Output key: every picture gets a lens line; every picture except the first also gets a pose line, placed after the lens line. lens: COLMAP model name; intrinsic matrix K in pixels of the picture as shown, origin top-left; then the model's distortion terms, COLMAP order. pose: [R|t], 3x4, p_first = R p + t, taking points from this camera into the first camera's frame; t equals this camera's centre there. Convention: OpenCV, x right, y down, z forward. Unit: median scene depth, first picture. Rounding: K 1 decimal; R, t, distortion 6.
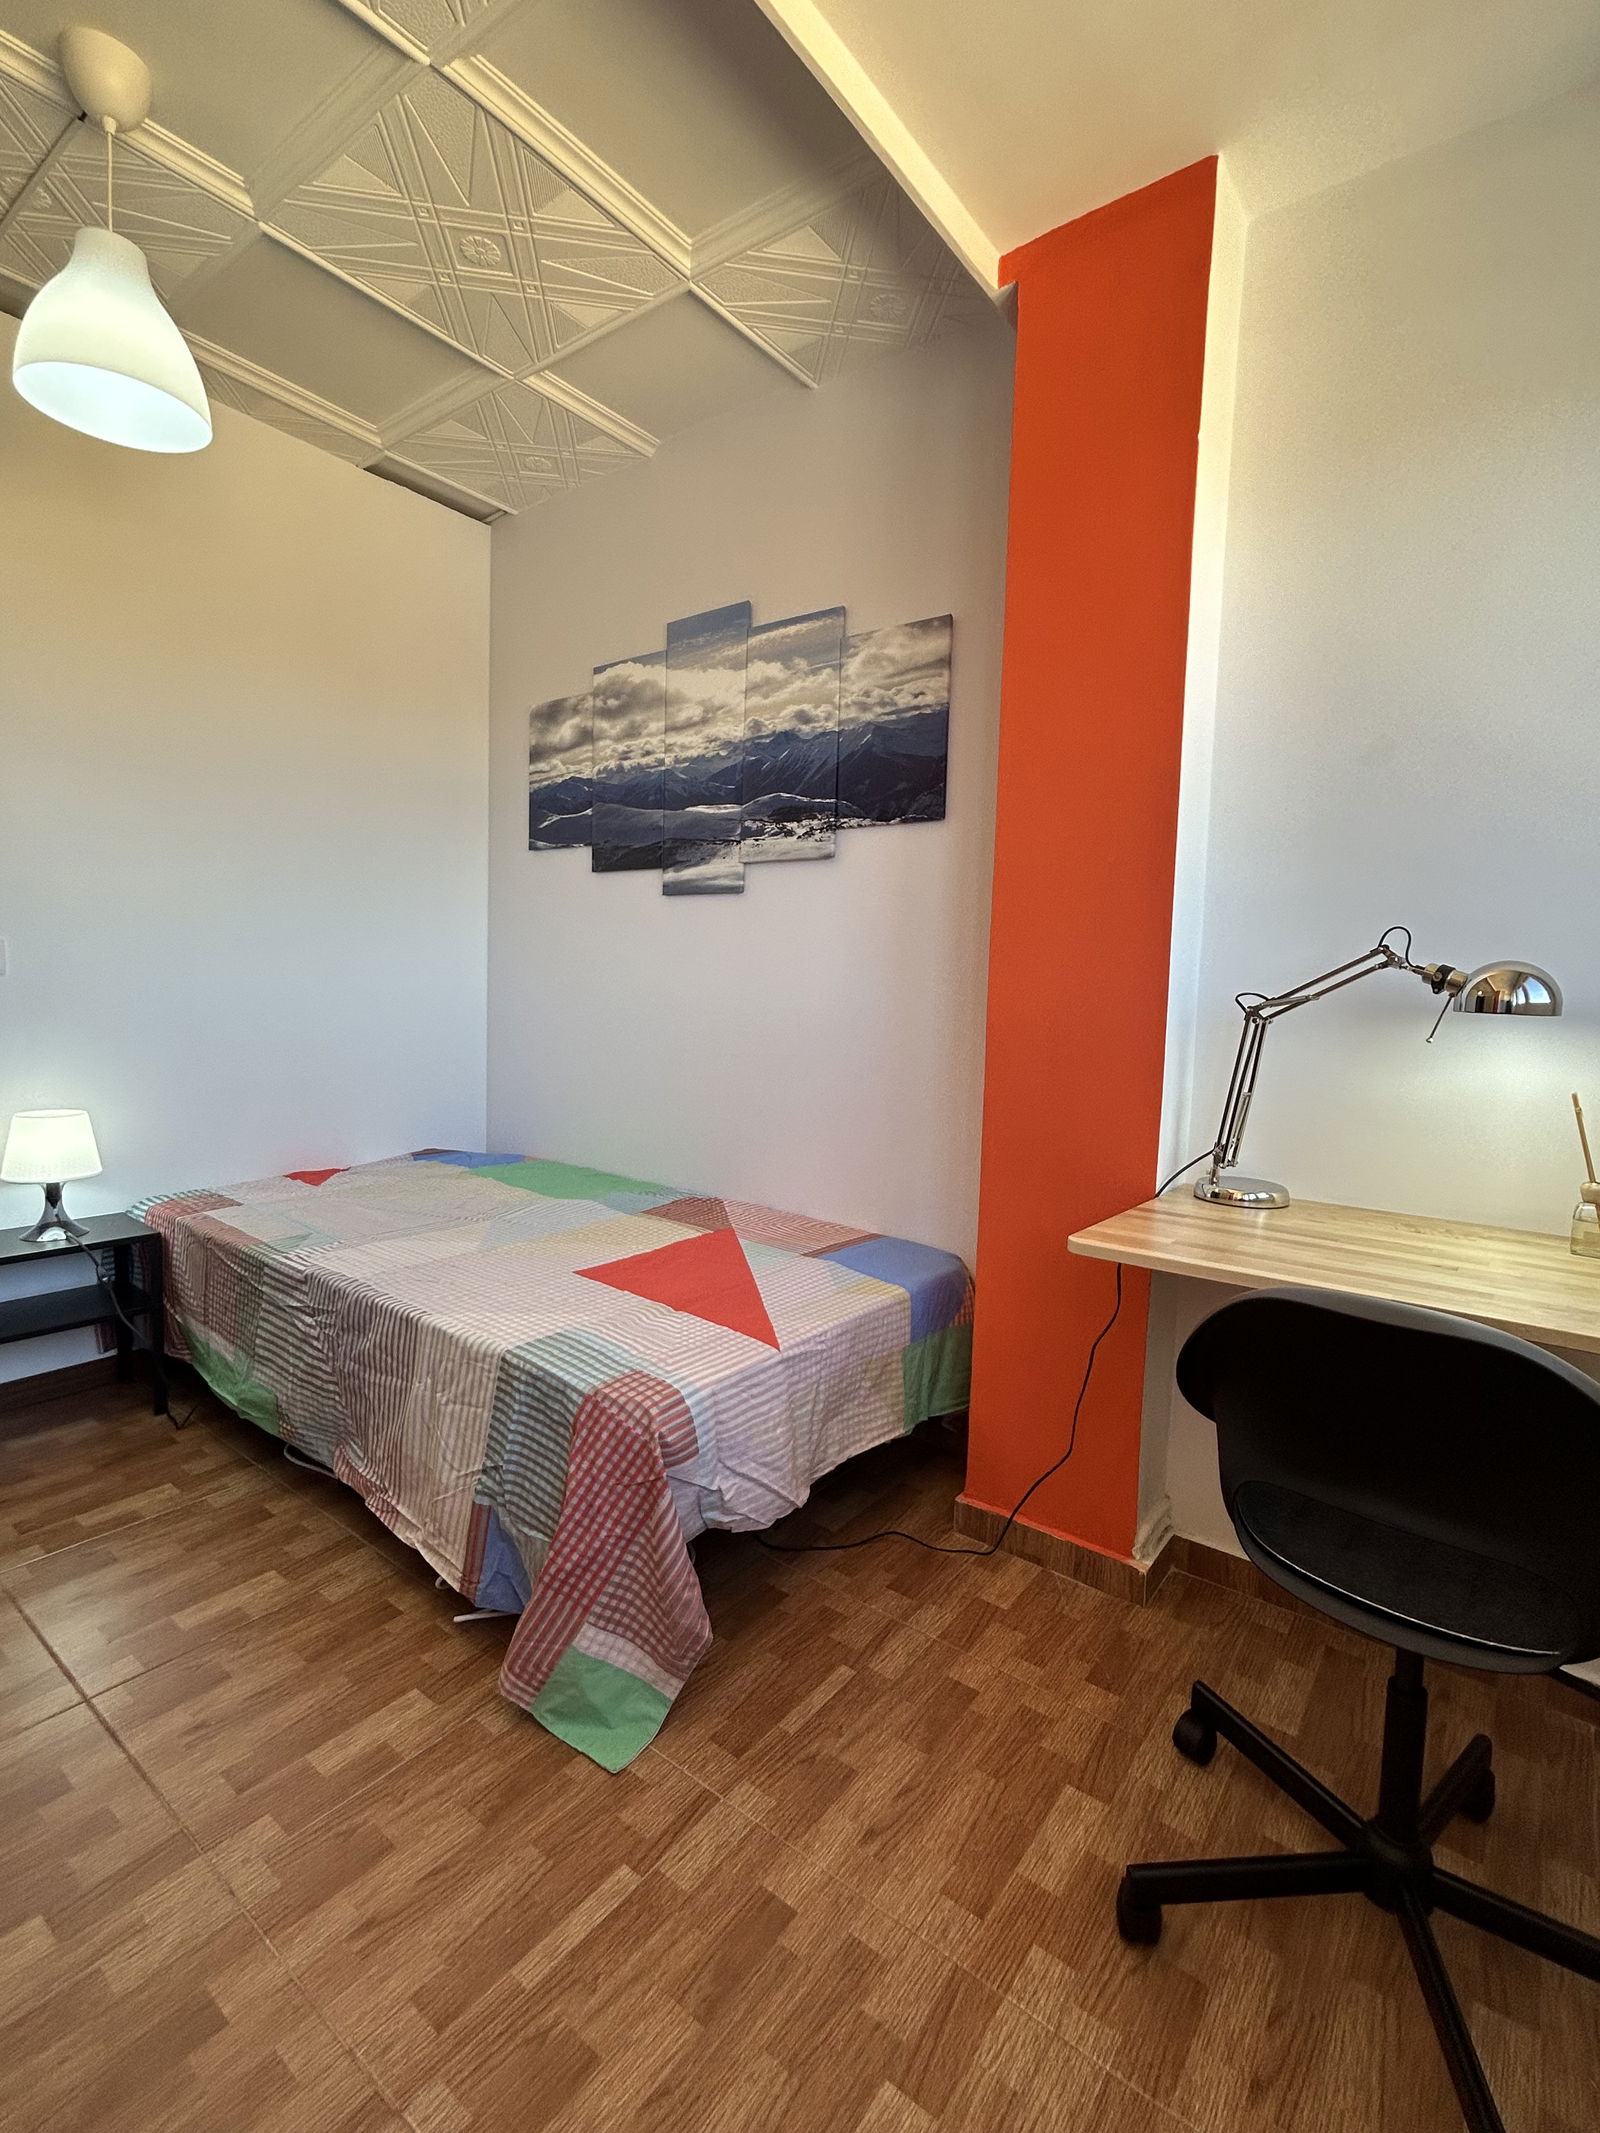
lens RADIAL K [[992.9, 0, 800.0], [0, 992.9, 1066.5], [0, 0, 1]] dist [-0.009667, 0.005718]
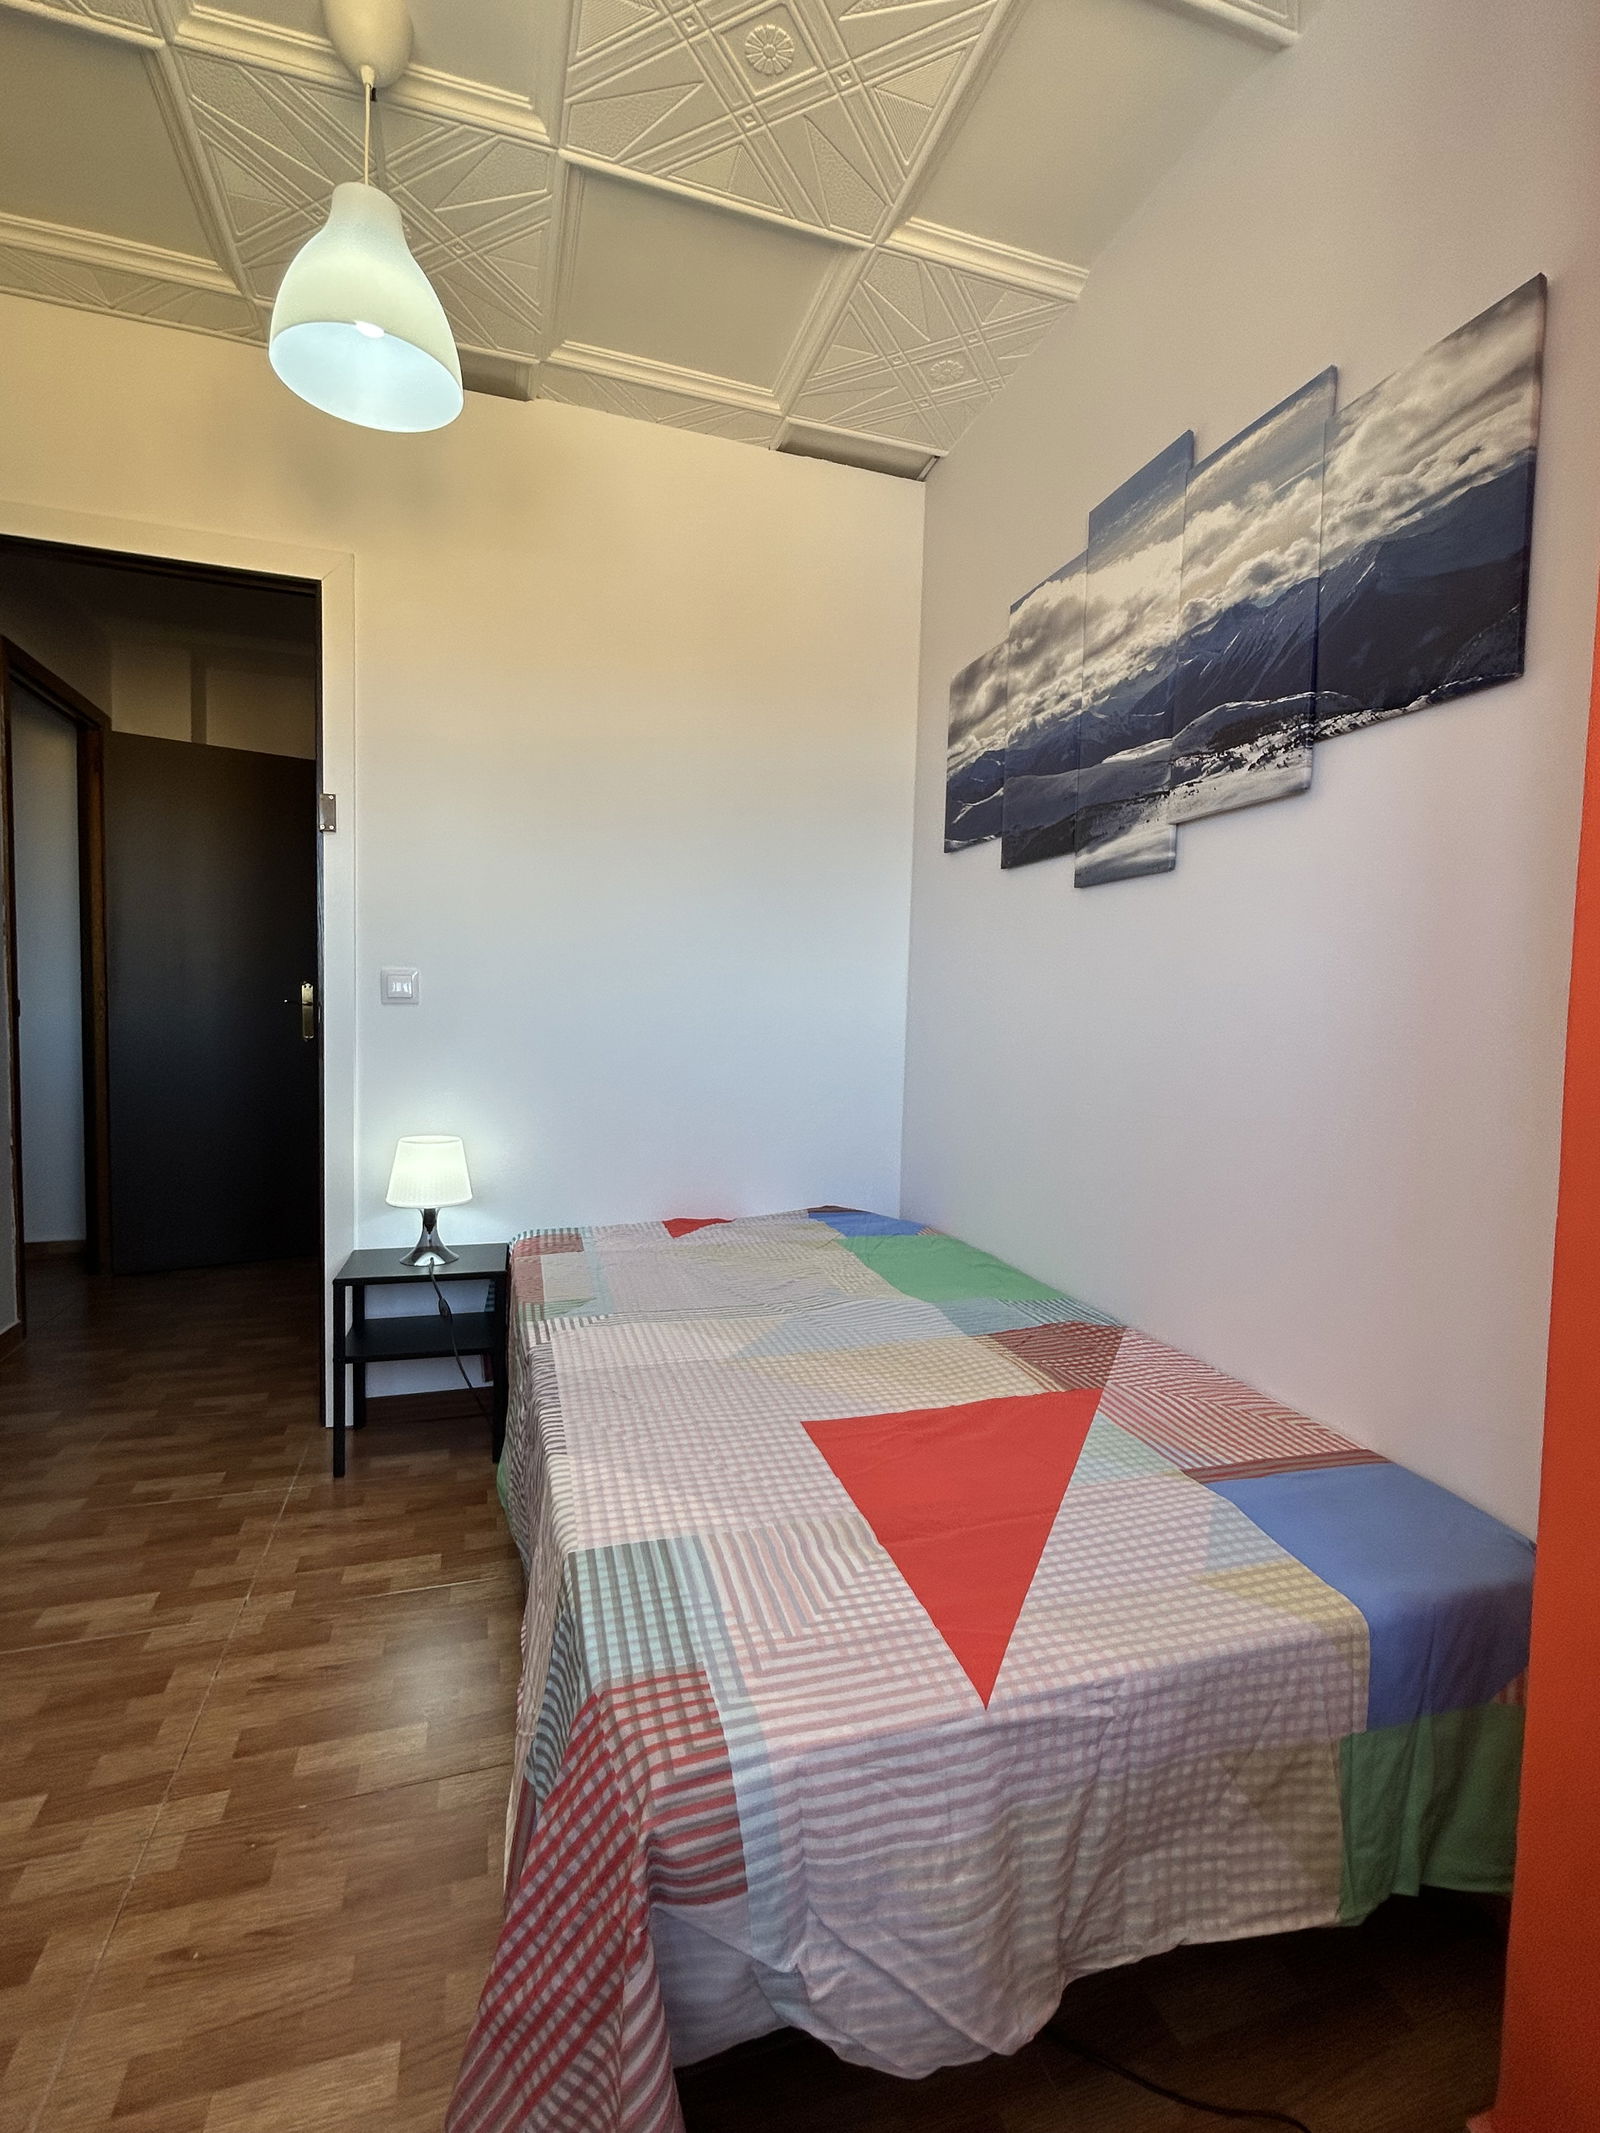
lens RADIAL K [[992.9, 0, 800.0], [0, 992.9, 1066.5], [0, 0, 1]] dist [-0.009667, 0.005718]
pose [[0.825567, 0.021155, -0.563908, 0.121722], [-0.049988, 0.998110, -0.035739, -0.009317], [0.562086, 0.057693, 0.825064, 0.353454]]
